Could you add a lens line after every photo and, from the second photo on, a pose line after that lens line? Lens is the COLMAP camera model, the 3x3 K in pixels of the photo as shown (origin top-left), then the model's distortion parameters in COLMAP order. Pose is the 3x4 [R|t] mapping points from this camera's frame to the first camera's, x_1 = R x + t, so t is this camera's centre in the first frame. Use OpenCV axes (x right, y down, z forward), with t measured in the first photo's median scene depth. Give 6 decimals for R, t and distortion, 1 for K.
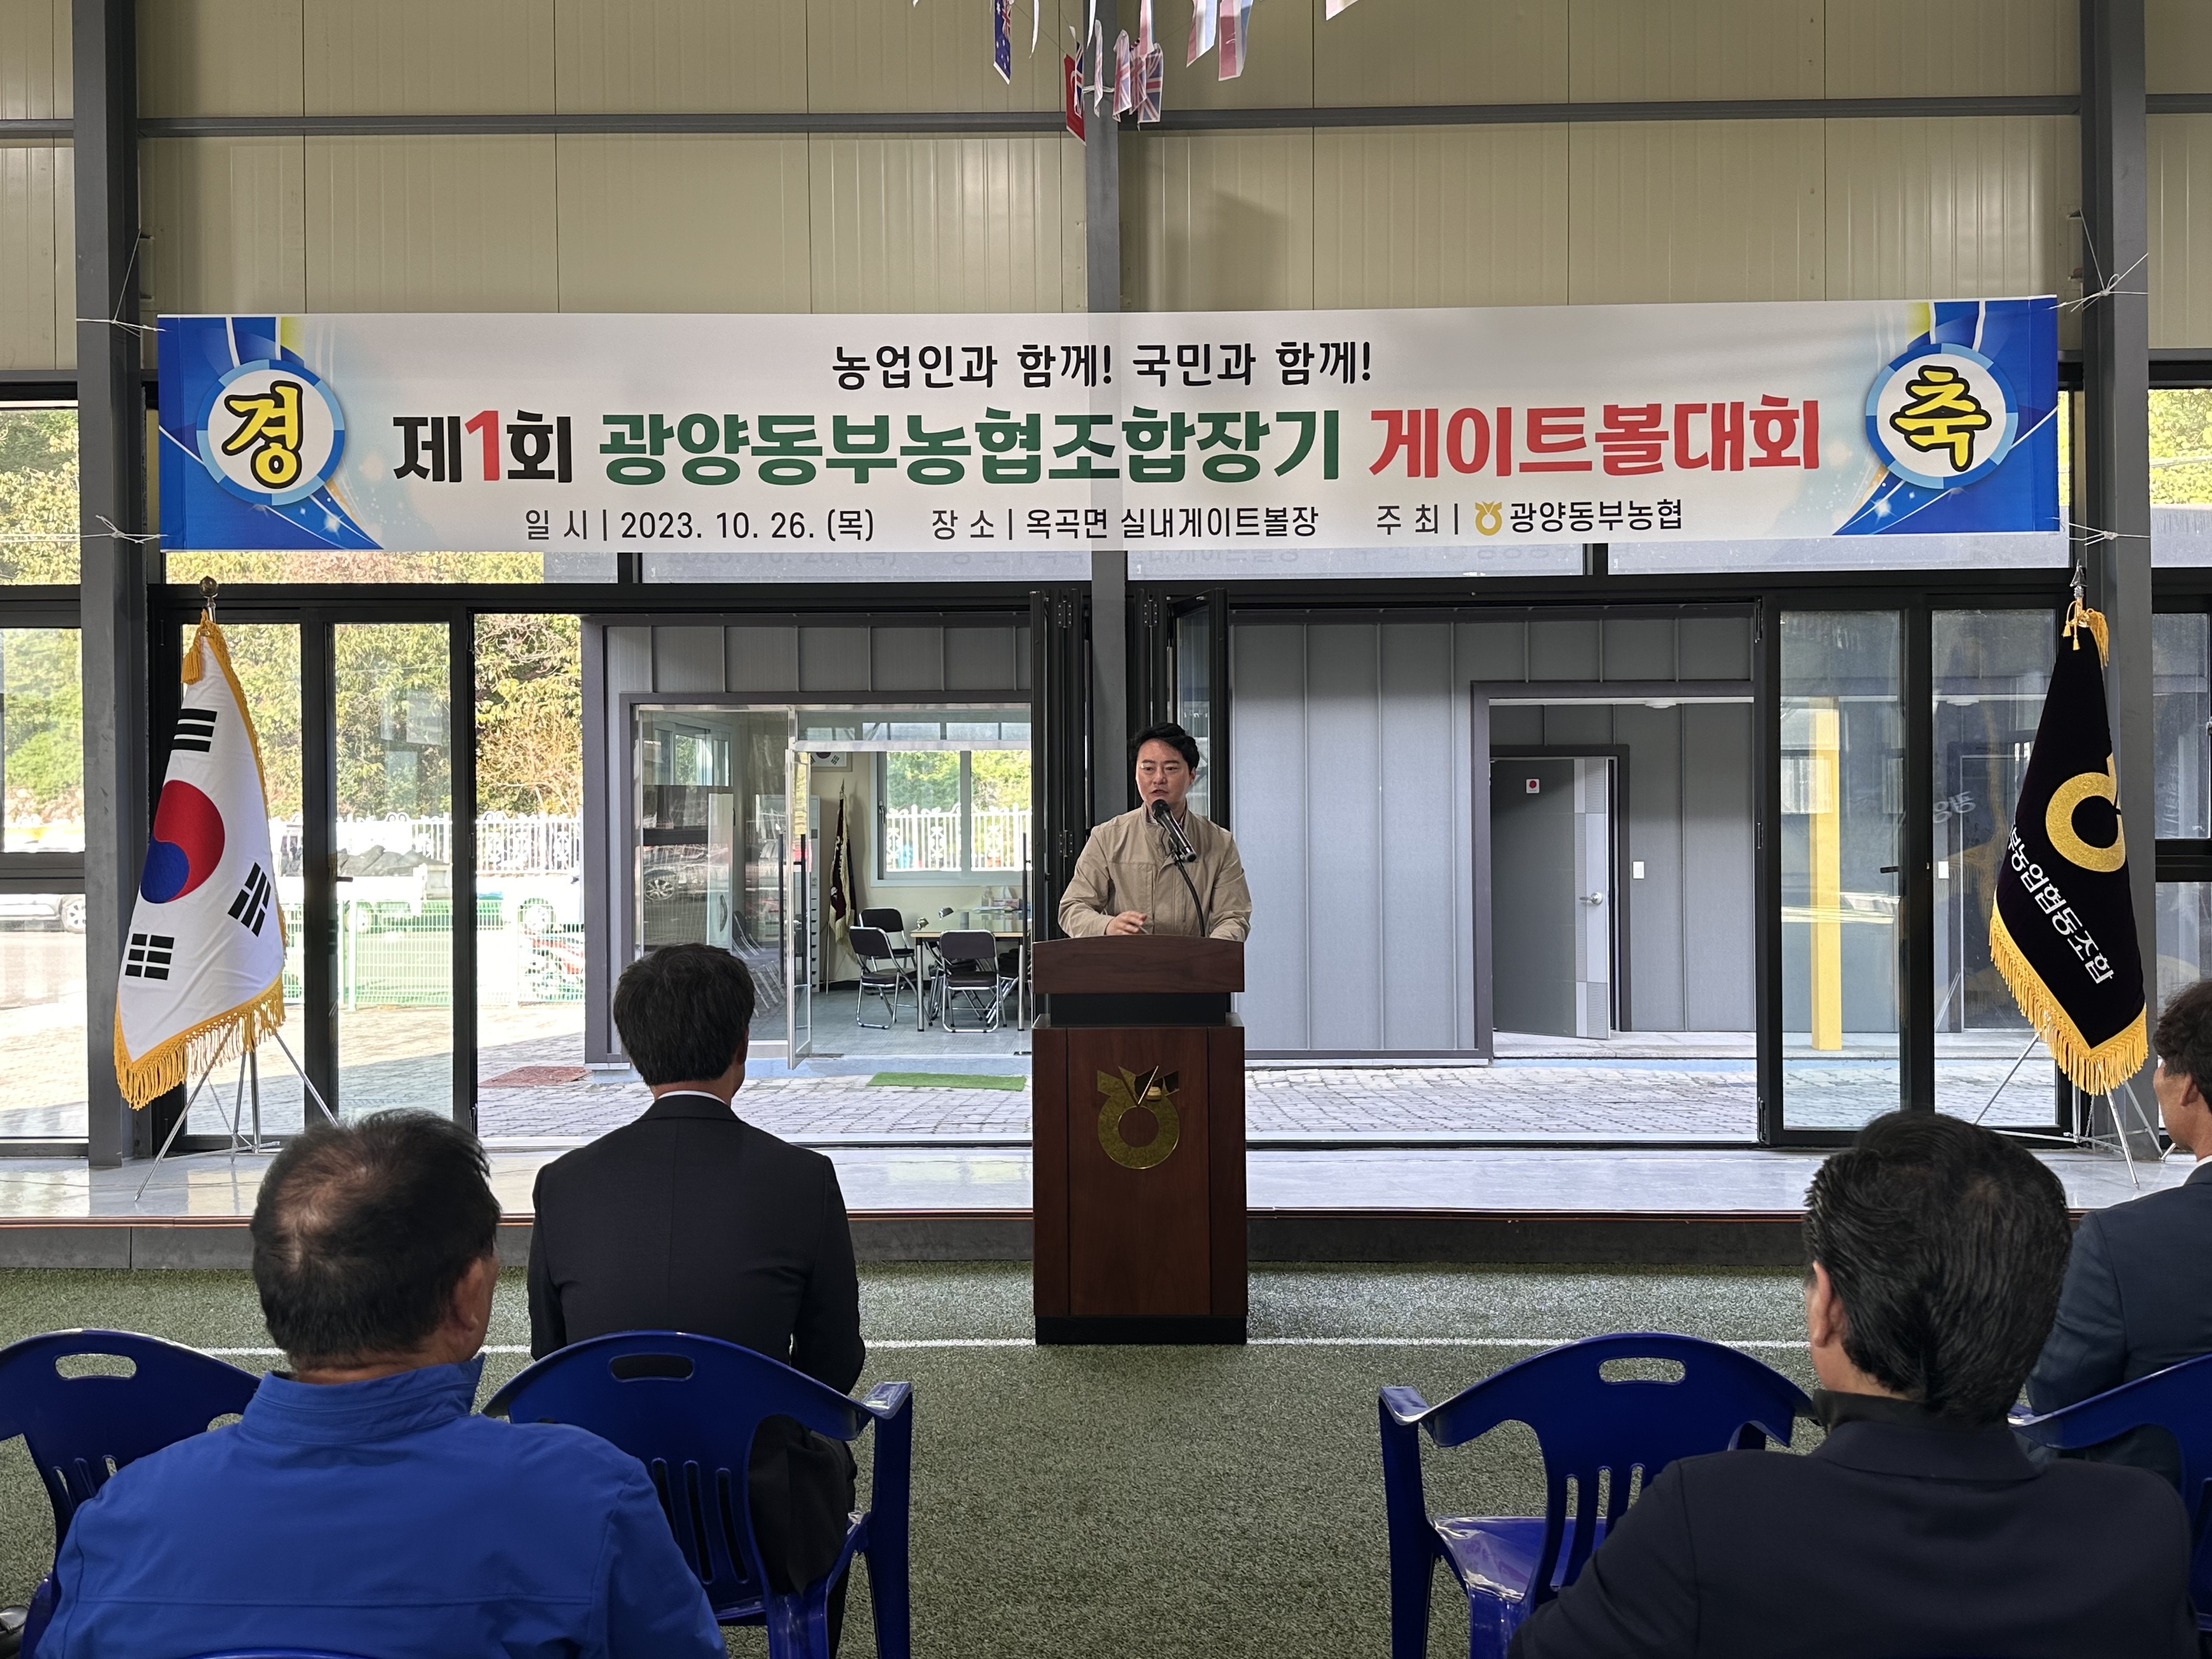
lens RADIAL K [[2041.8, 0, 1106.0], [0, 2041.8, 829.5], [0, 0, 1]] dist [0.209633, -0.490903]
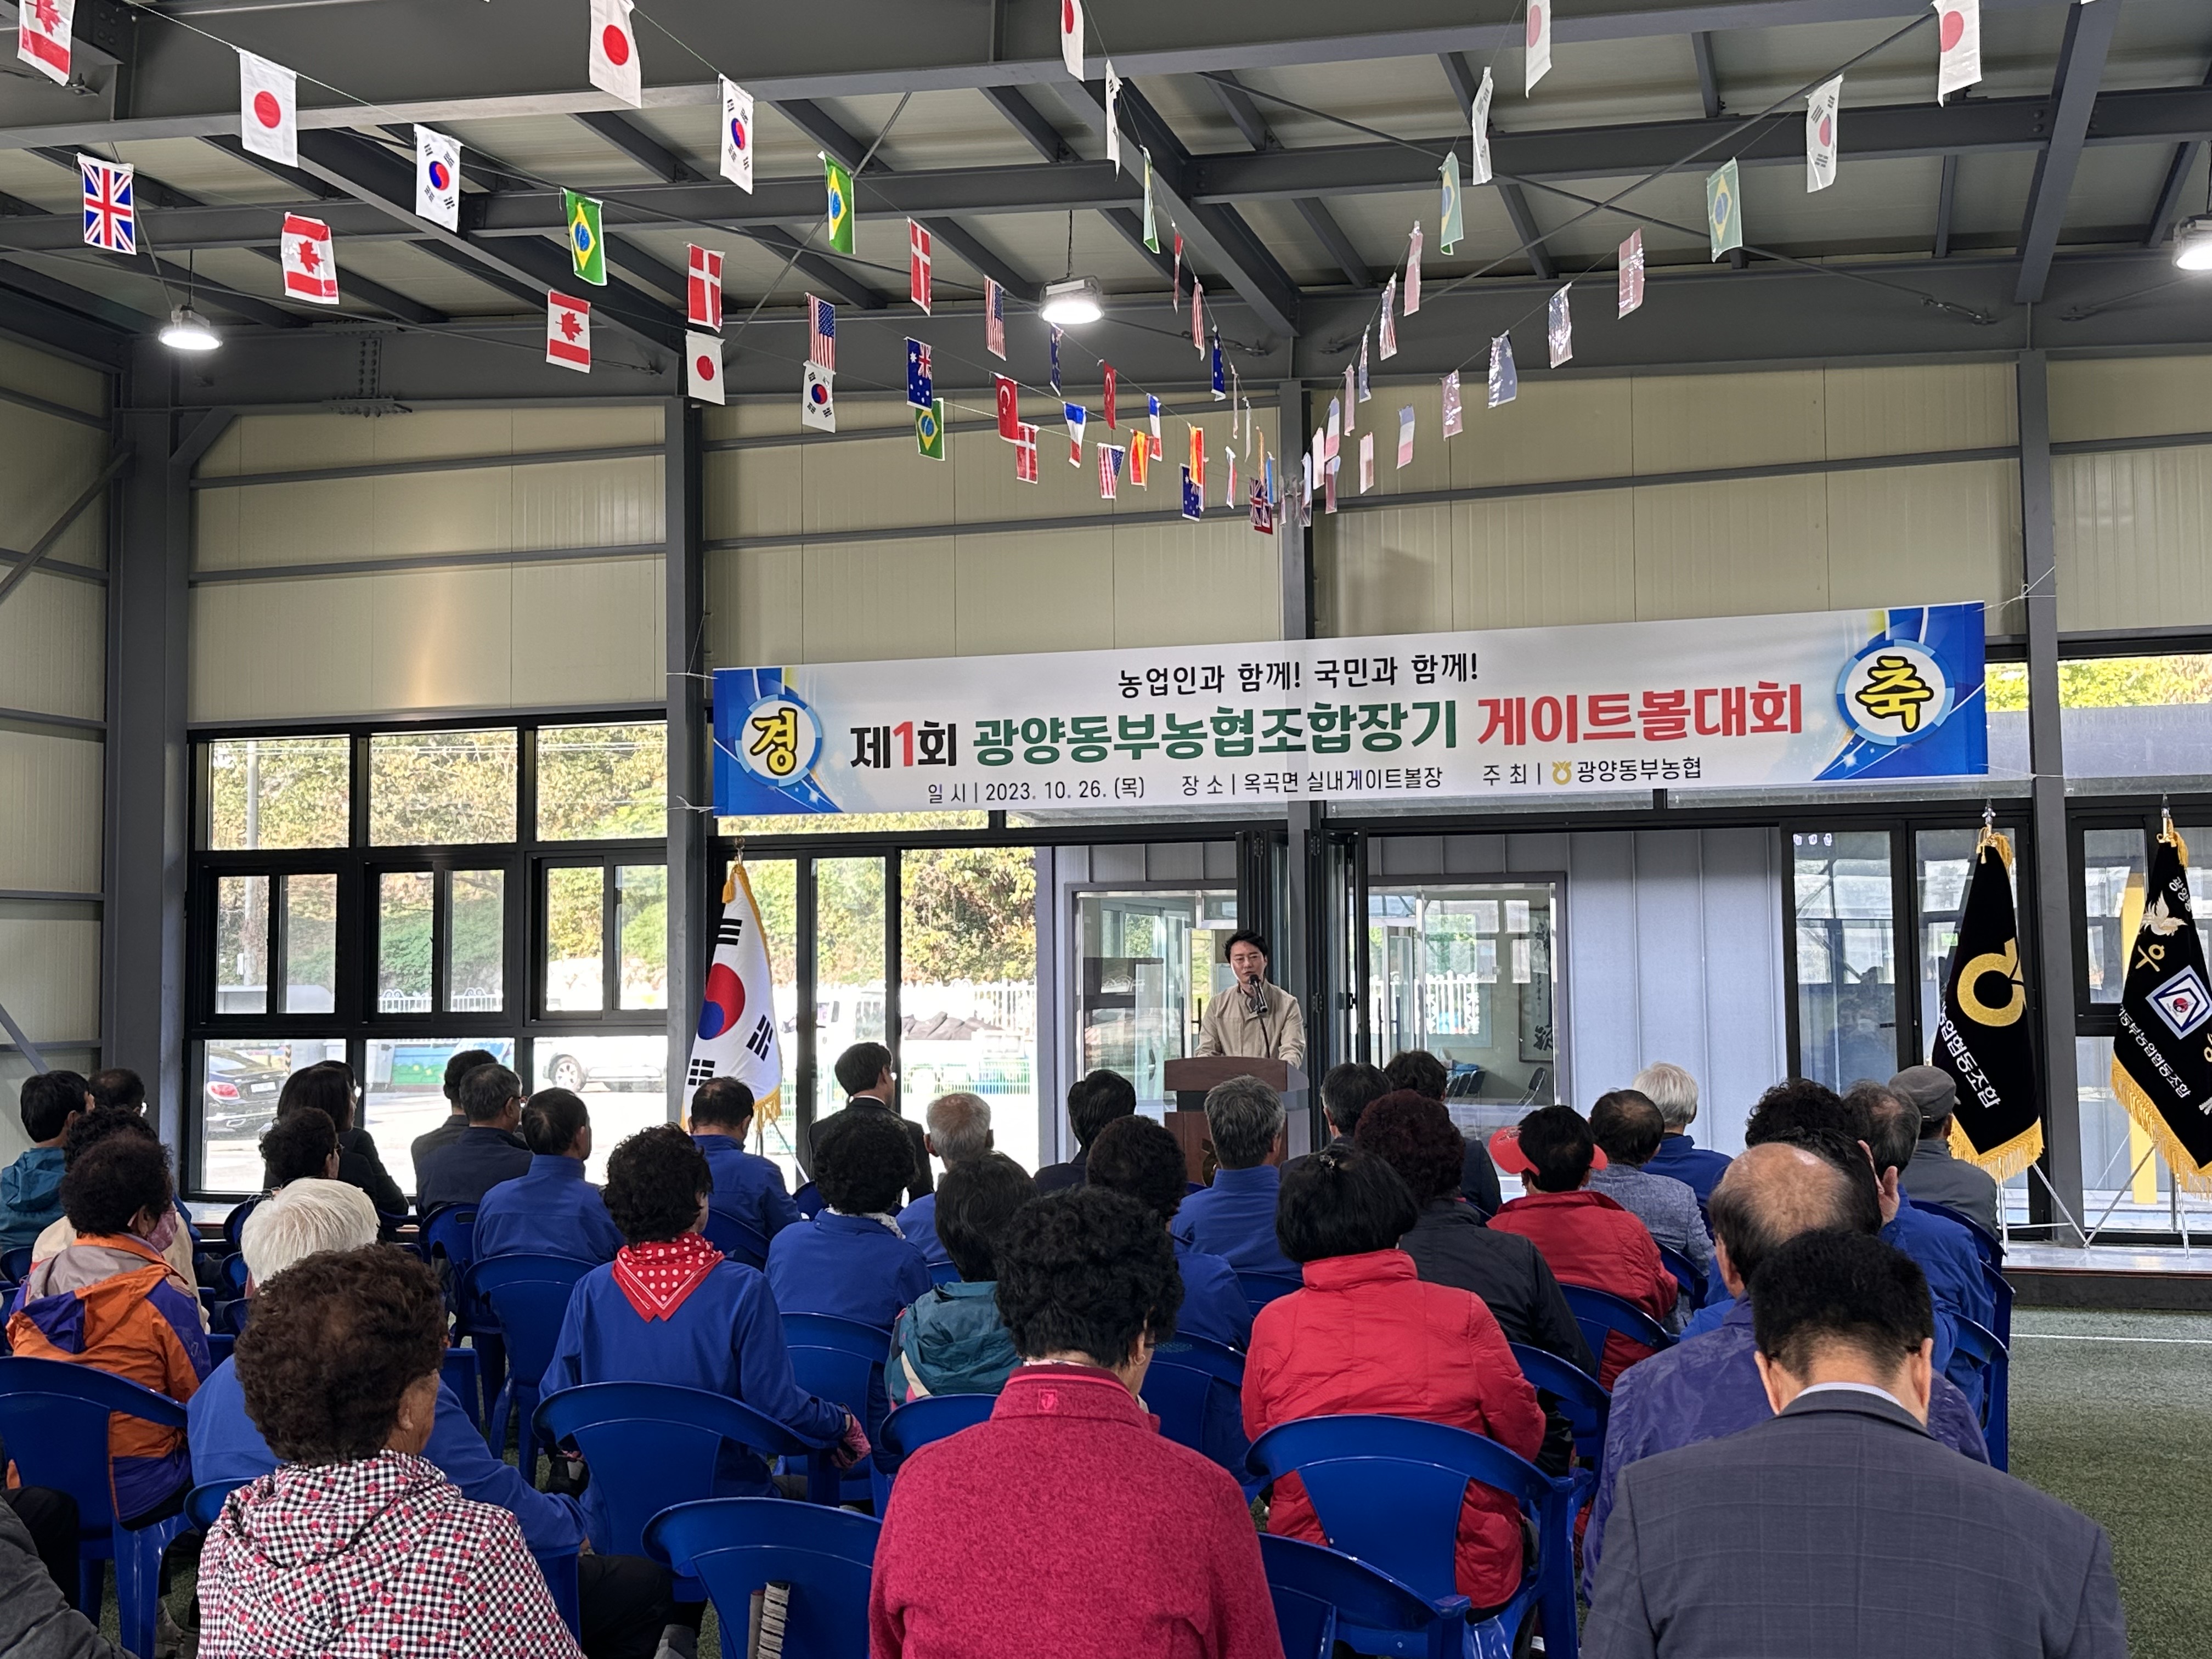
lens RADIAL K [[2409.7, 0, 1106.0], [0, 2409.7, 829.5], [0, 0, 1]] dist [0.114380, -0.003010]
pose [[0.957801, -0.019971, -0.286736, 0.359067], [0.000743, 0.997752, -0.067009, -0.001284], [0.287430, 0.063968, 0.955663, -0.668264]]
